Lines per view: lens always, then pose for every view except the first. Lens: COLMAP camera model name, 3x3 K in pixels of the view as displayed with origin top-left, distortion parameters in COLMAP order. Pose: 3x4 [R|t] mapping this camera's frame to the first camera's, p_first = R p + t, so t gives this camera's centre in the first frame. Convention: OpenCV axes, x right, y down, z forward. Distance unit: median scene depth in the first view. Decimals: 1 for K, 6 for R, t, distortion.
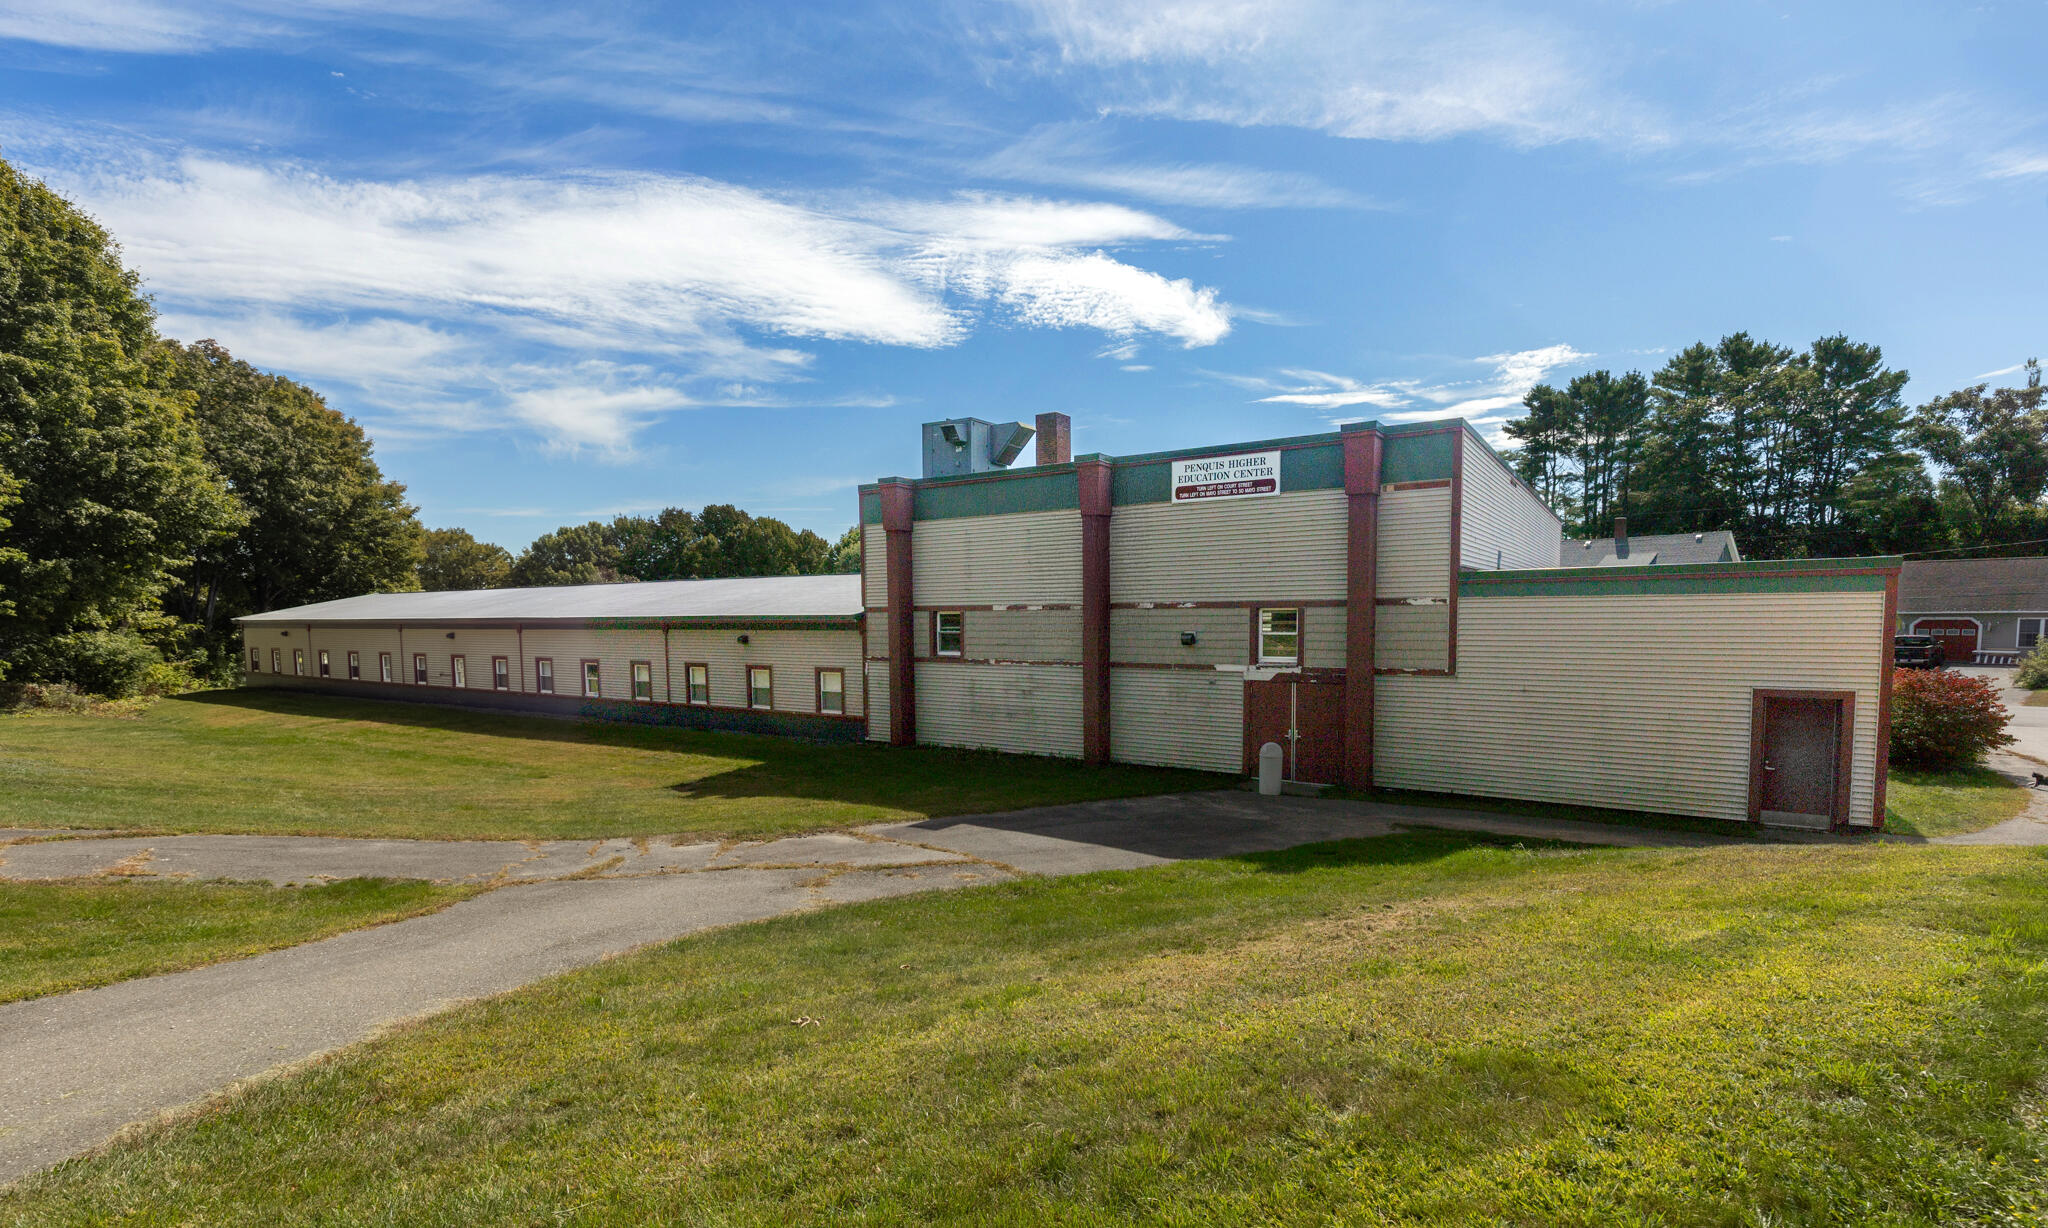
lens RADIAL K [[1022.8, 0, 1024.0], [0, 1022.8, 614.0], [0, 0, 1]] dist [-0.000076, -0.000860]
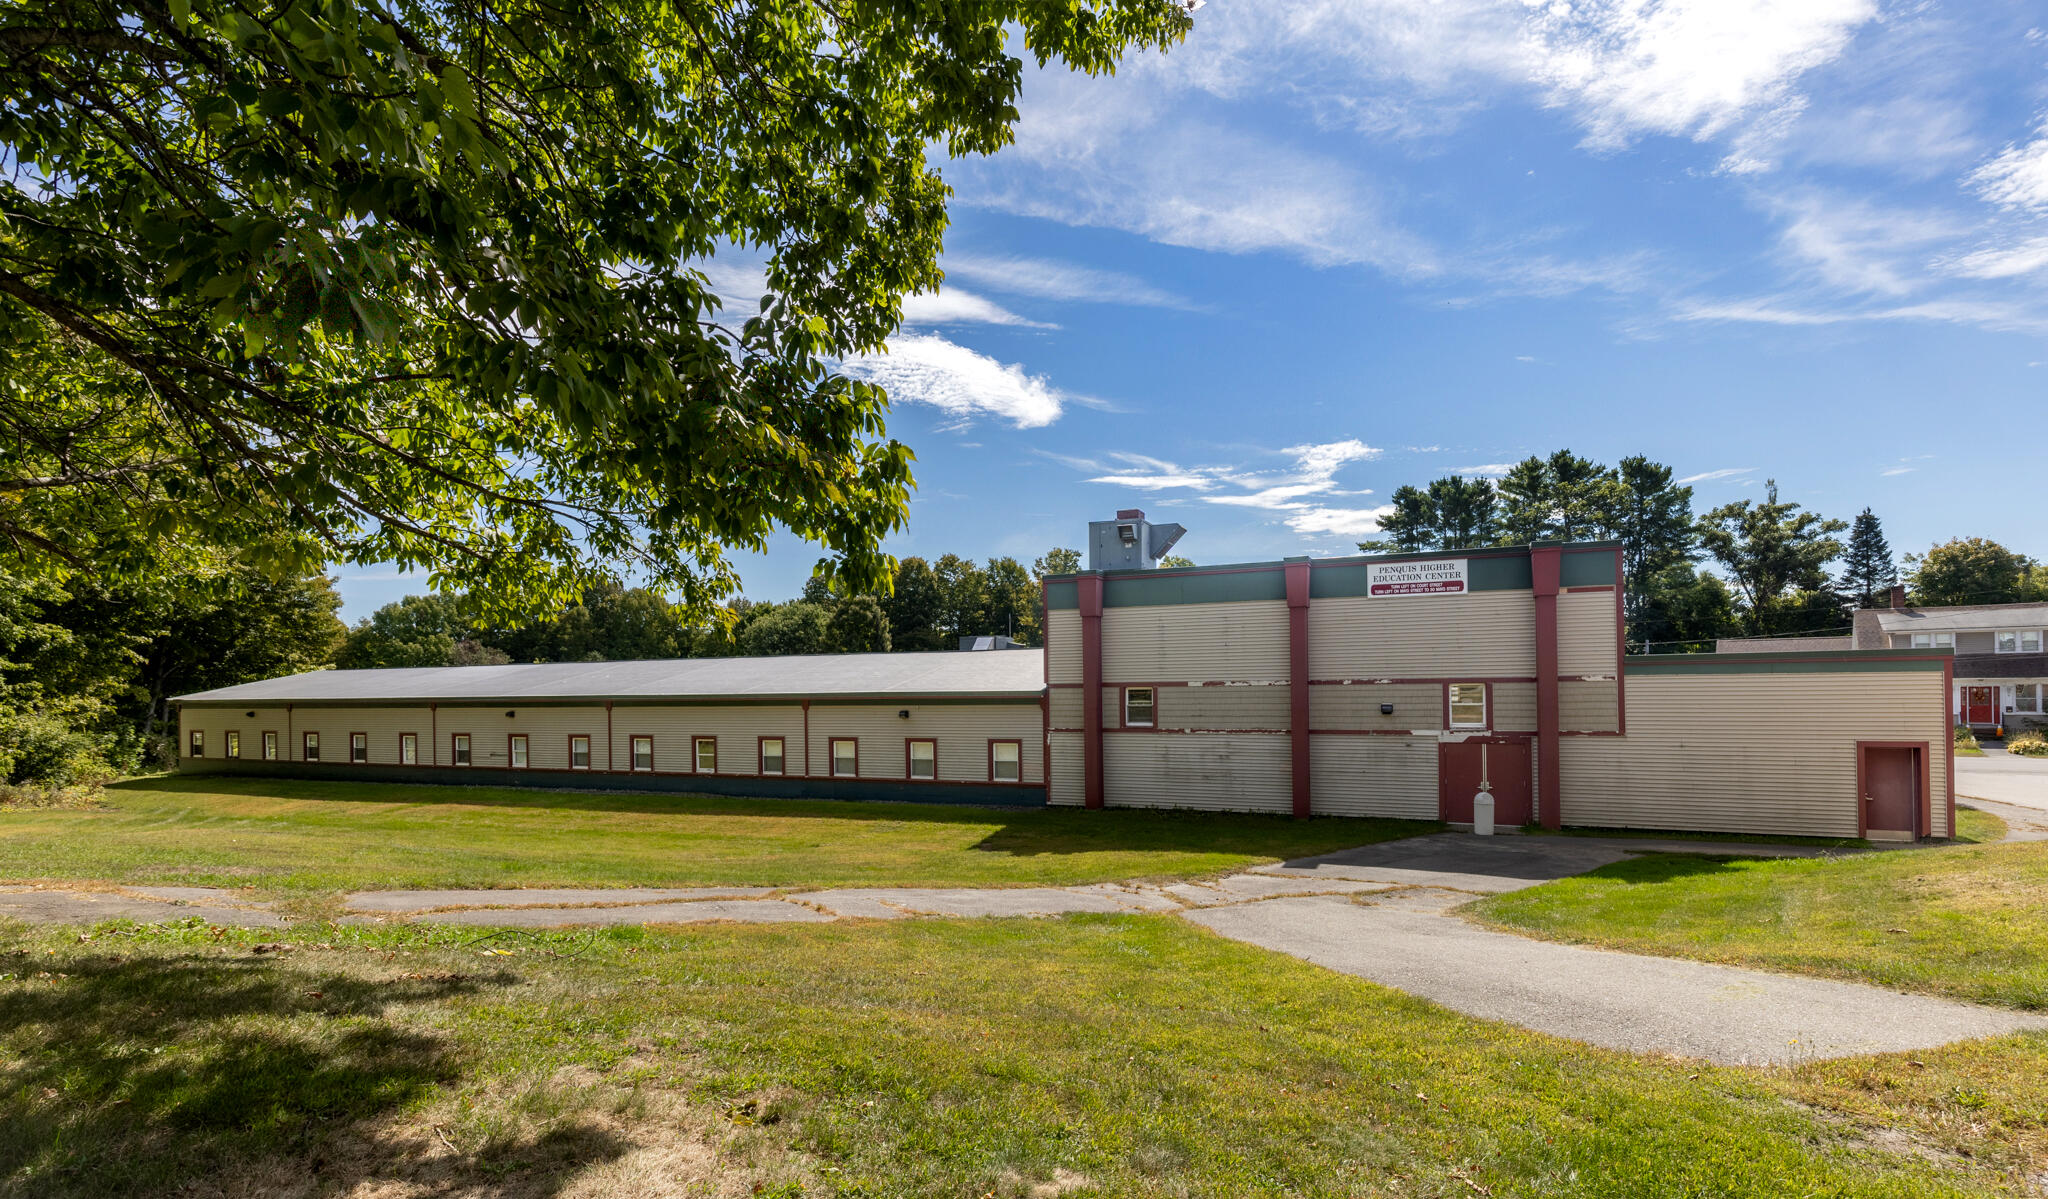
lens RADIAL K [[1039.9, 0, 1024.0], [0, 1039.9, 599.5], [0, 0, 1]] dist [0.003027, 0.000016]
pose [[0.978776, 0.011844, 0.204591, -0.346151], [0.005153, 0.996591, -0.082343, -0.004133], [-0.204869, 0.081649, 0.975378, -0.087361]]
